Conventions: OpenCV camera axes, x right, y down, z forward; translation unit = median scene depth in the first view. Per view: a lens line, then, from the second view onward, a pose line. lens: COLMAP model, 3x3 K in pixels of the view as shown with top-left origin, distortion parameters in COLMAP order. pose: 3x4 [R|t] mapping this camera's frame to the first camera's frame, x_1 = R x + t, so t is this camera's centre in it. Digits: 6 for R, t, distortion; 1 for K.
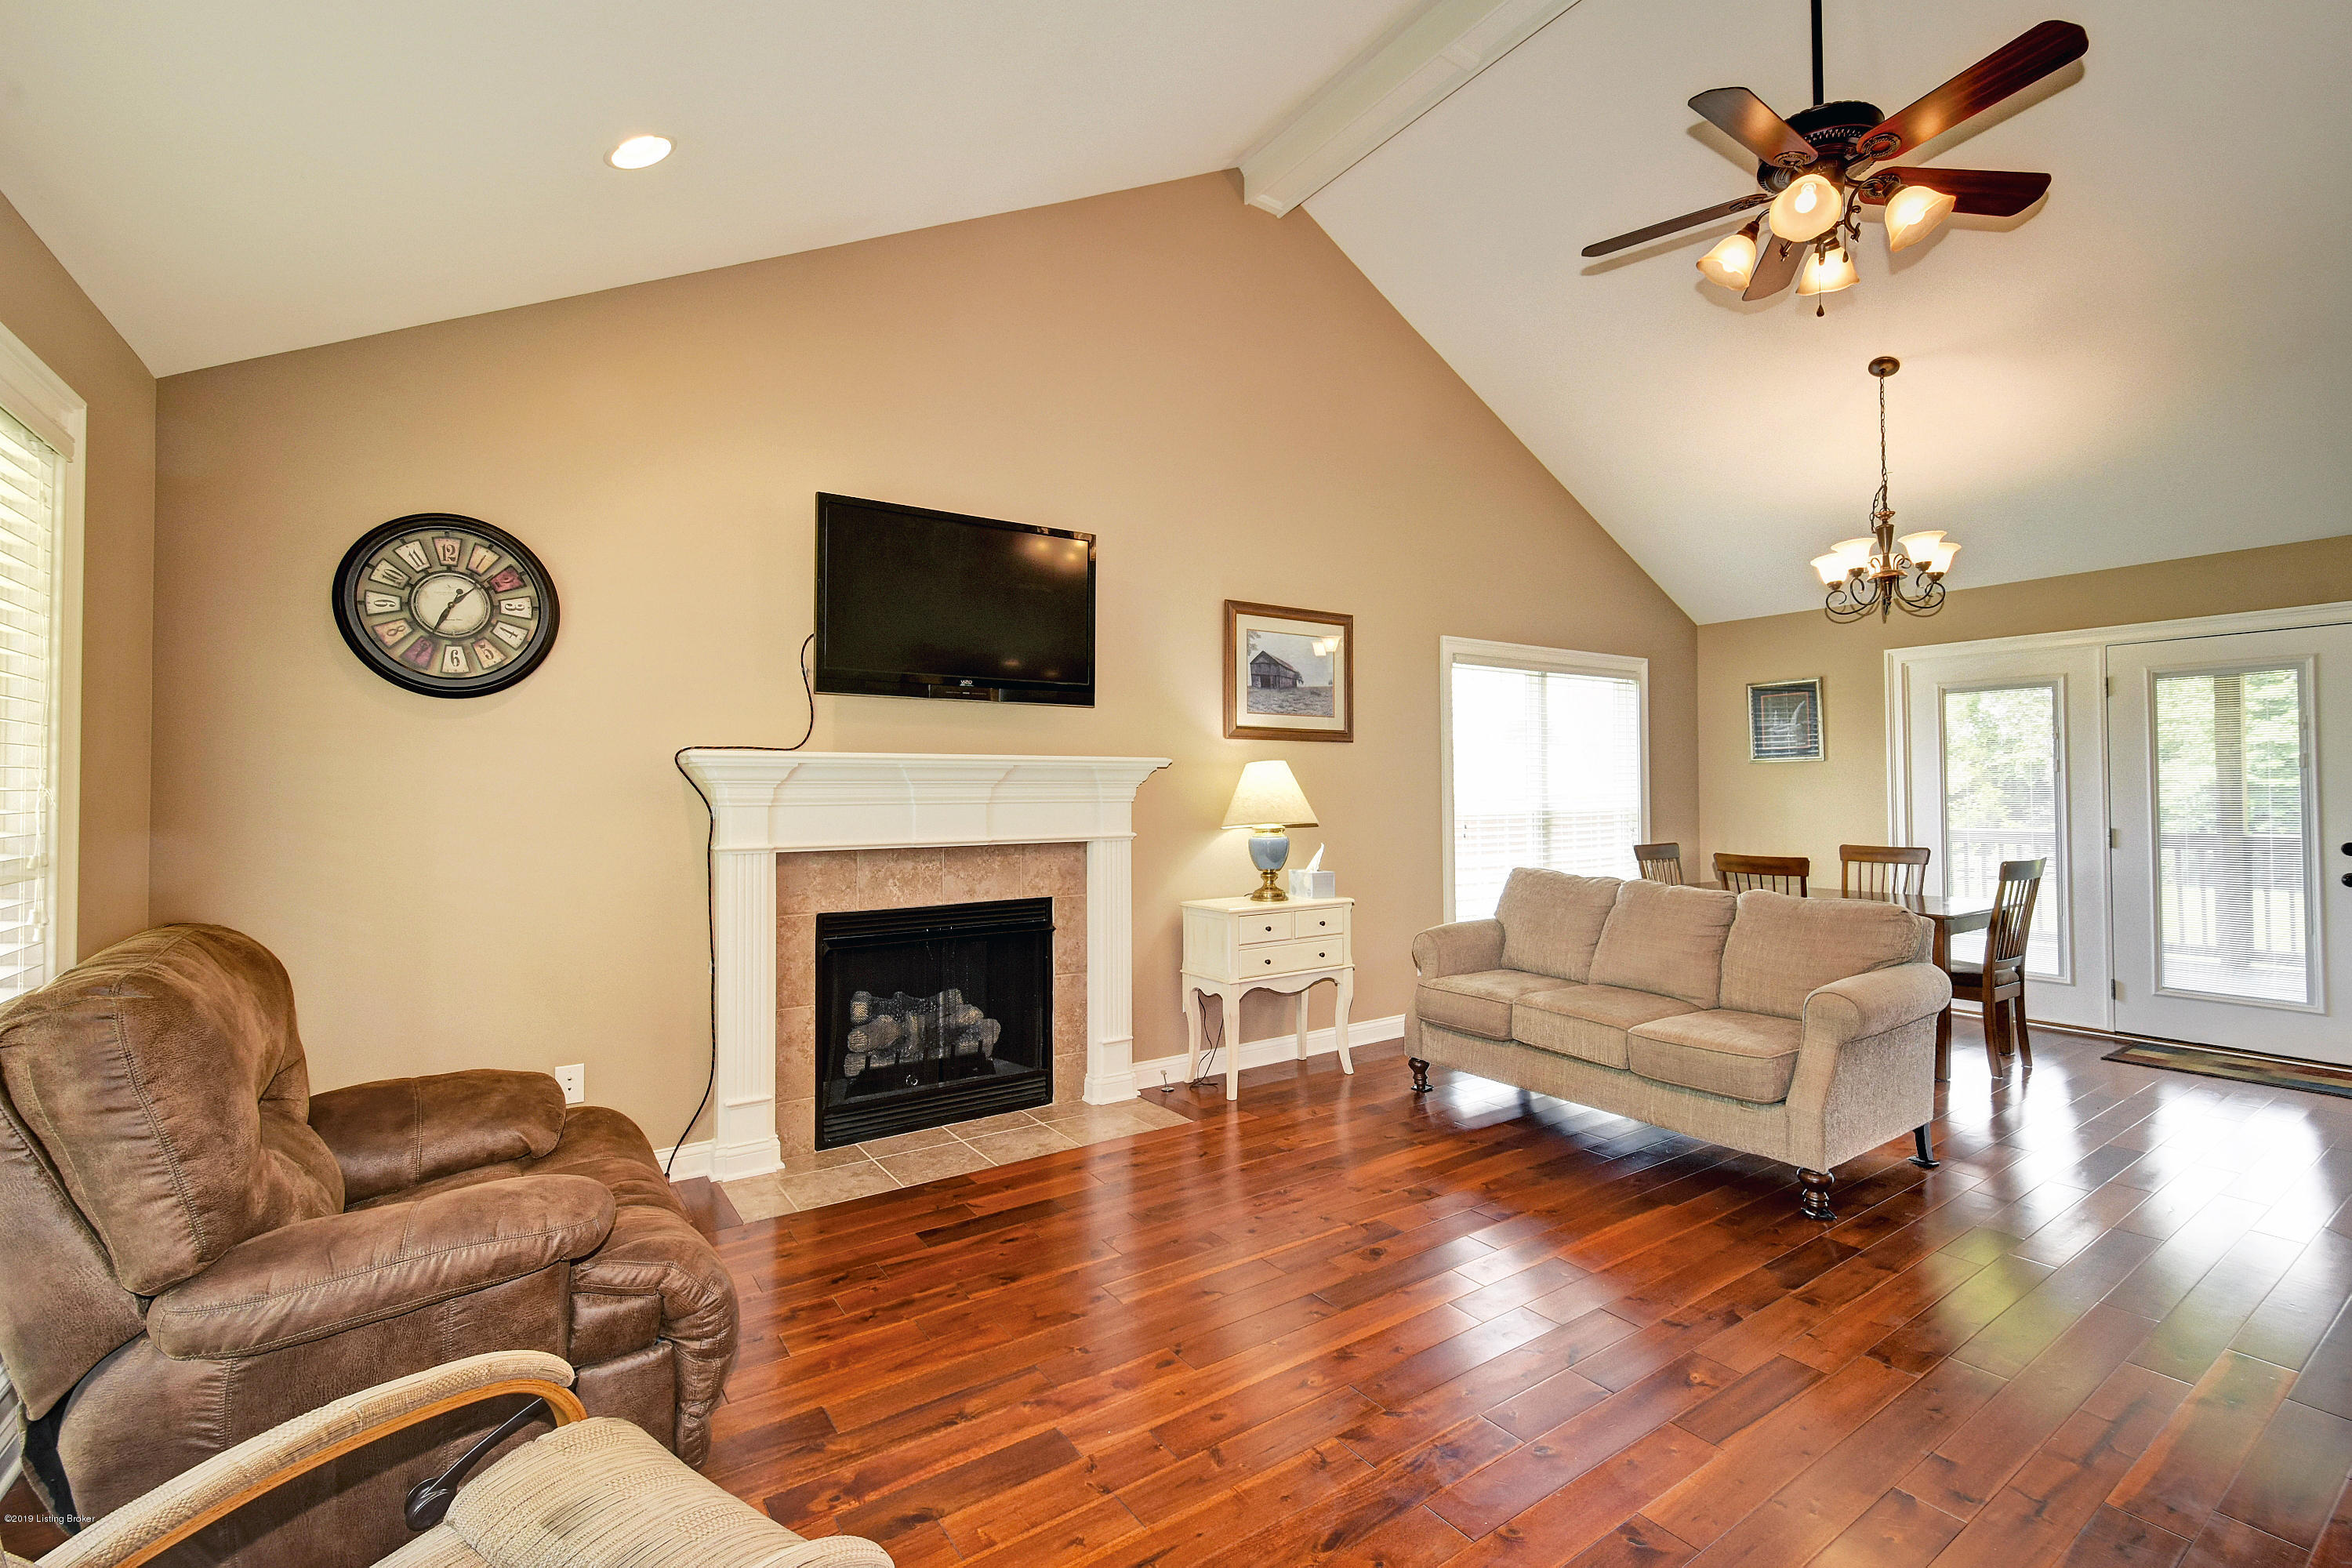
lens RADIAL K [[1026.9, 0, 1197.5], [0, 1026.9, 771.8], [0, 0, 1]] dist [-0.001214, -0.000236]
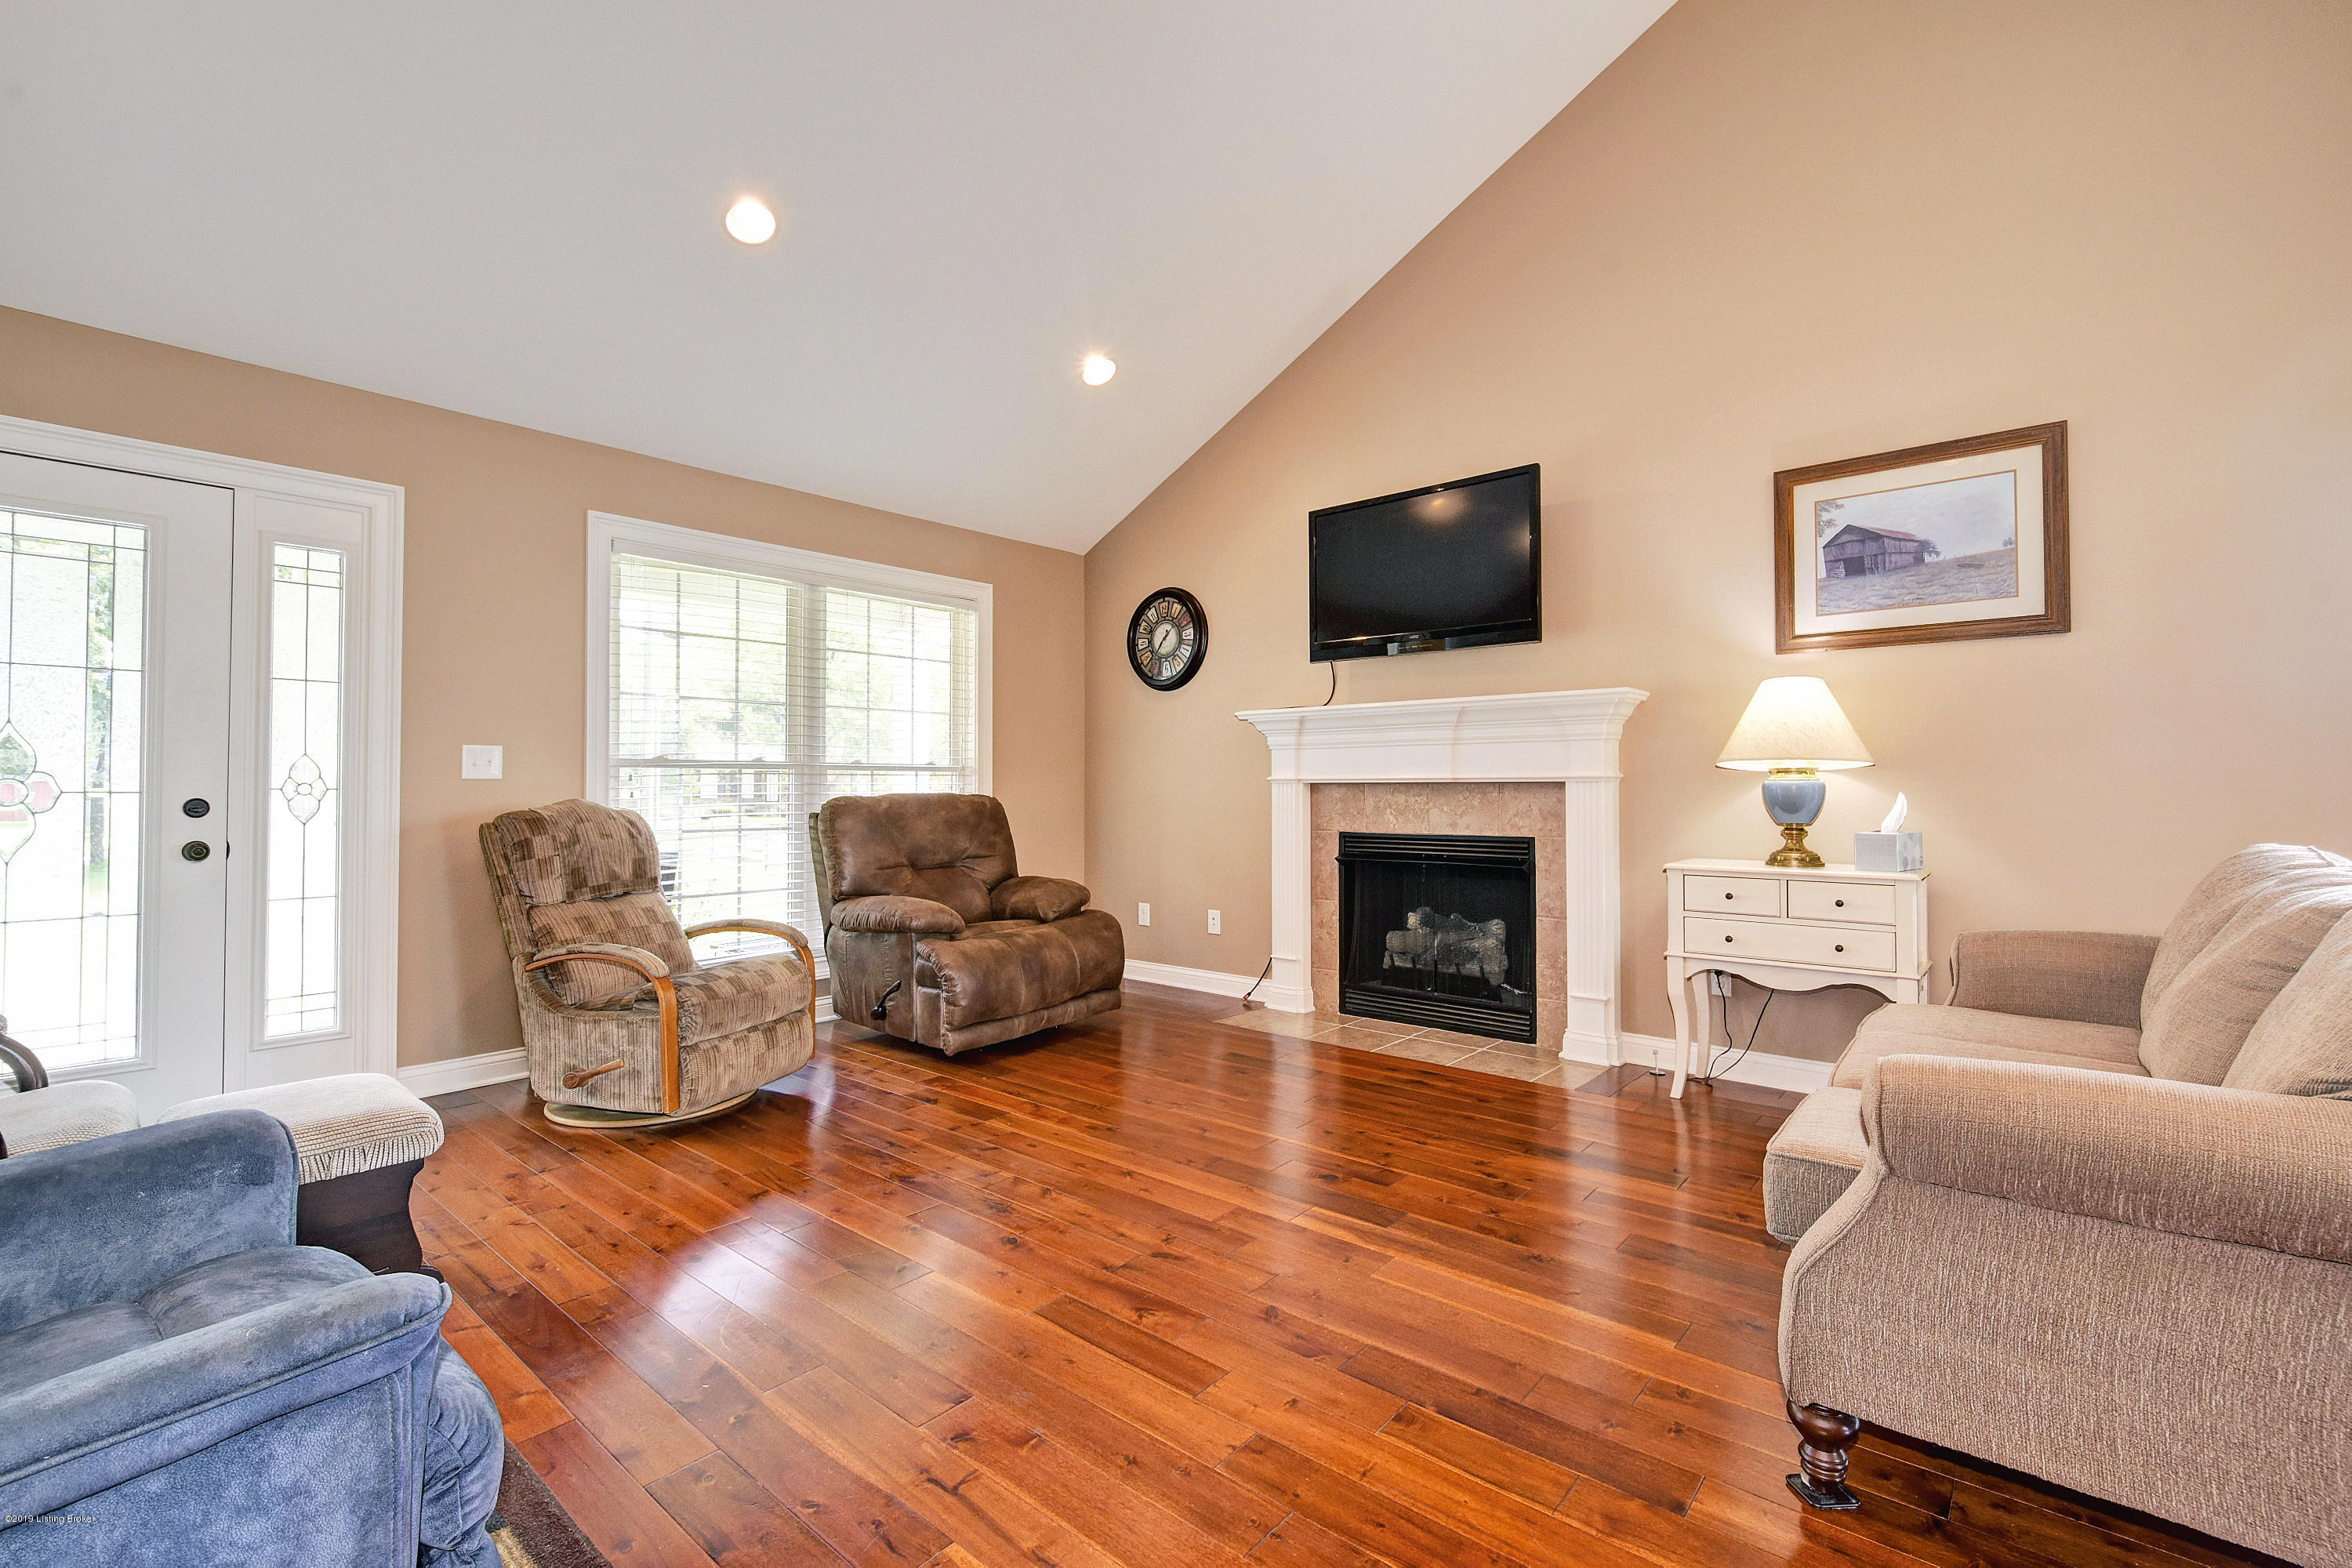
lens RADIAL K [[1026.9, 0, 1197.5], [0, 1026.9, 771.8], [0, 0, 1]] dist [-0.001214, -0.000236]
pose [[0.260124, -0.011560, -0.965506, 0.754416], [0.017894, 0.999814, -0.007150, 0.061707], [0.965409, -0.015417, 0.260282, 0.439970]]
